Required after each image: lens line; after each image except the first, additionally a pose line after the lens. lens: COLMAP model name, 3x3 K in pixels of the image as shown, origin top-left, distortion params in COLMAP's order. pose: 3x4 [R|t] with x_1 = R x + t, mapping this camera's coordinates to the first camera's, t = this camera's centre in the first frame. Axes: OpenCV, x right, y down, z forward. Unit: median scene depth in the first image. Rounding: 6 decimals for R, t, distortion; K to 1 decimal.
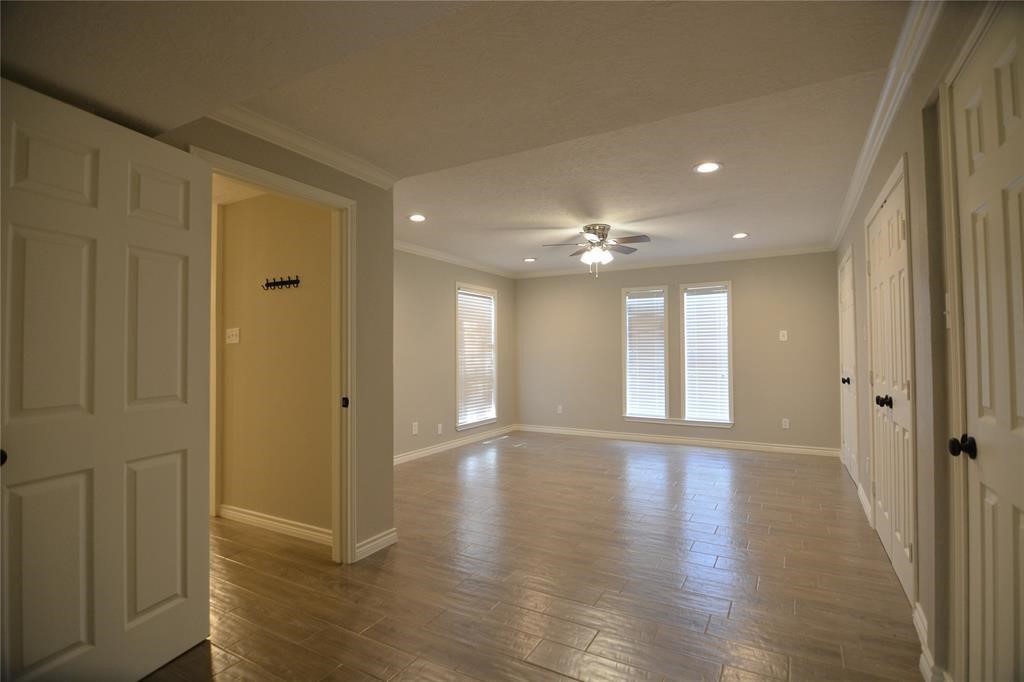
lens RADIAL K [[493.4, 0, 514.0], [0, 493.4, 338.5], [0, 0, 1]] dist [-0.001076, -0.016034]
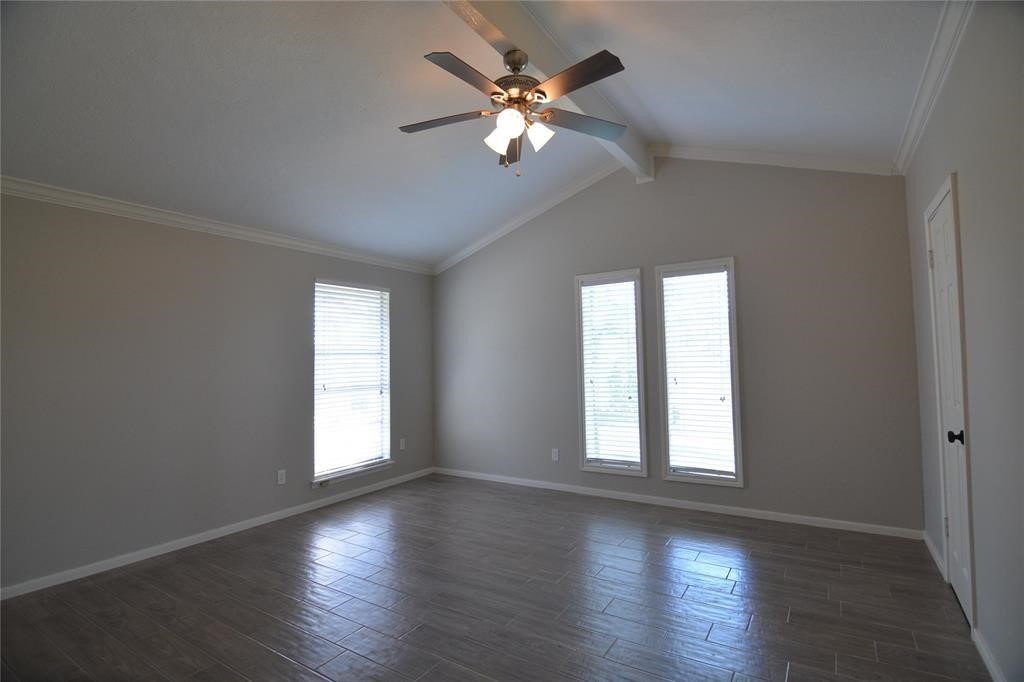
lens RADIAL K [[505.7, 0, 513.0], [0, 505.7, 332.5], [0, 0, 1]] dist [0.034379, -0.061646]
pose [[0.997805, -0.016550, -0.064115, 0.186416], [0.014451, 0.999349, -0.033065, 0.004766], [0.064620, 0.032065, 0.997395, 0.310399]]
